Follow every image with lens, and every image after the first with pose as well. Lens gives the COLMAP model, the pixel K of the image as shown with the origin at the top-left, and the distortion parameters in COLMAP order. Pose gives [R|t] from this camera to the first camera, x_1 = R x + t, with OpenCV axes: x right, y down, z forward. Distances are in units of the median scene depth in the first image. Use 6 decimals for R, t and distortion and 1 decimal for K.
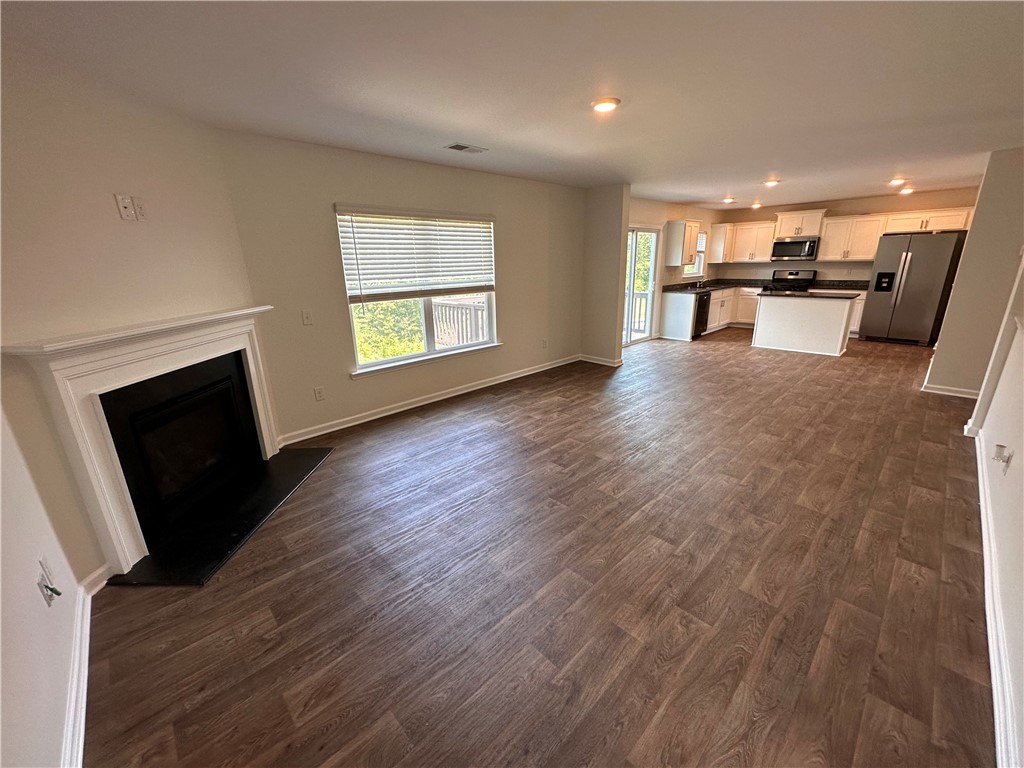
lens RADIAL K [[408.5, 0, 510.7], [0, 408.5, 385.9], [0, 0, 1]] dist [-0.000287, 0.000409]
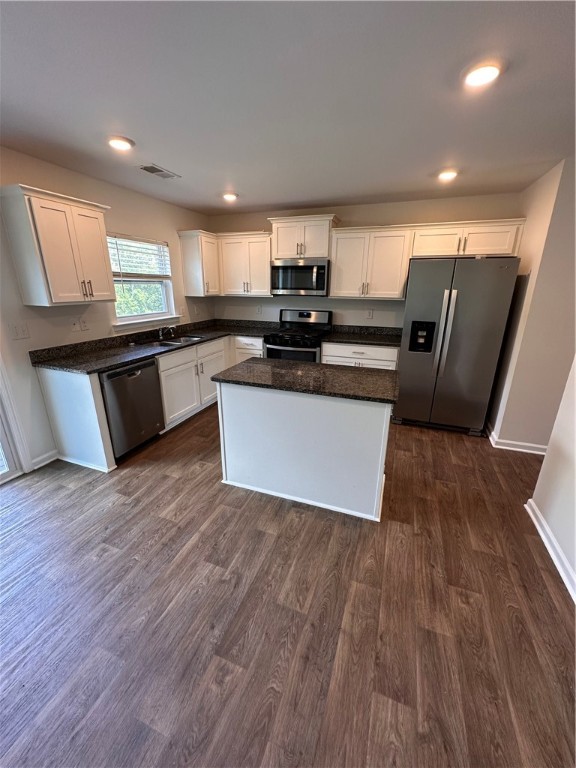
lens RADIAL K [[306.4, 0, 284.9], [0, 306.4, 383.4], [0, 0, 1]] dist [-0.000287, 0.000409]
pose [[0.904992, -0.103605, 0.412619, 0.464742], [0.098578, 0.994565, 0.033516, -0.191236], [-0.413849, 0.010343, 0.910287, 0.581277]]
